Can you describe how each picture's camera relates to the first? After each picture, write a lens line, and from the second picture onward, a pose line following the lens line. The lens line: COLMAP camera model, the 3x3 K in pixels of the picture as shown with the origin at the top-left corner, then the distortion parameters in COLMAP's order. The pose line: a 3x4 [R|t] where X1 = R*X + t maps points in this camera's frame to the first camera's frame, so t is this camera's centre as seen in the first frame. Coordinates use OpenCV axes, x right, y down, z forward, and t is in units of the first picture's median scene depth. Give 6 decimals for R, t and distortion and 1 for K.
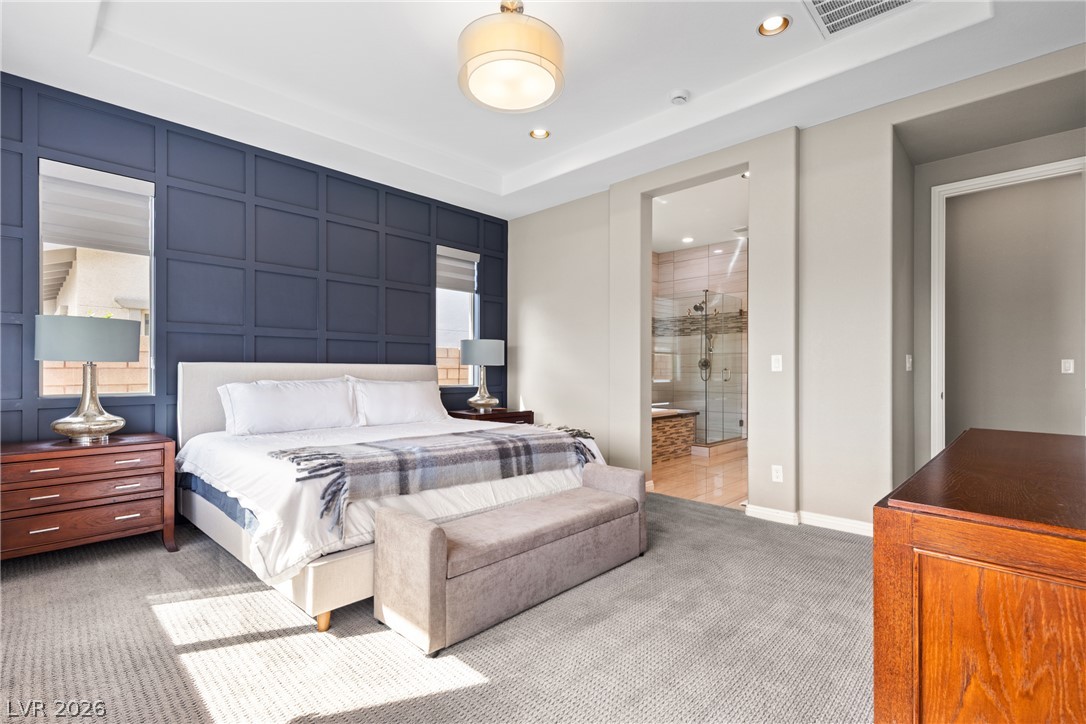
lens RADIAL K [[494.1, 0, 567.0], [0, 494.1, 367.2], [0, 0, 1]] dist [0.009117, -0.001739]
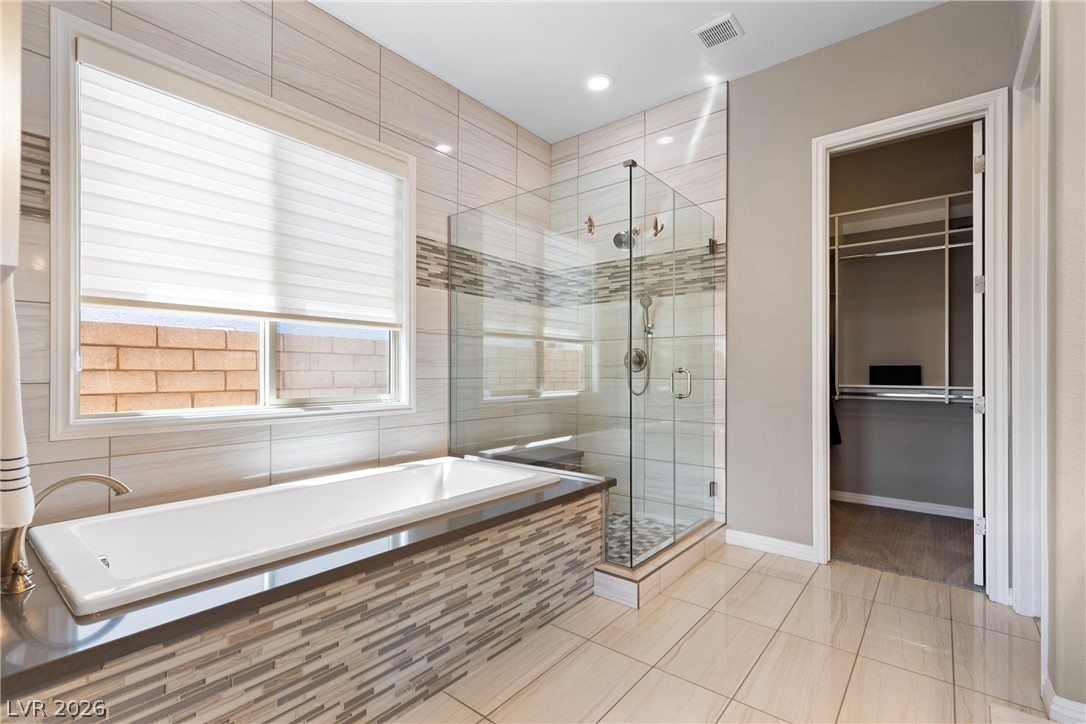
lens RADIAL K [[494.1, 0, 569.0], [0, 494.1, 368.2], [0, 0, 1]] dist [0.009117, -0.001739]
pose [[0.995113, 0.001604, 0.098726, 0.174686], [-0.001358, 0.999996, -0.002560, 0.002794], [-0.098730, 0.002413, 0.995111, 0.558536]]
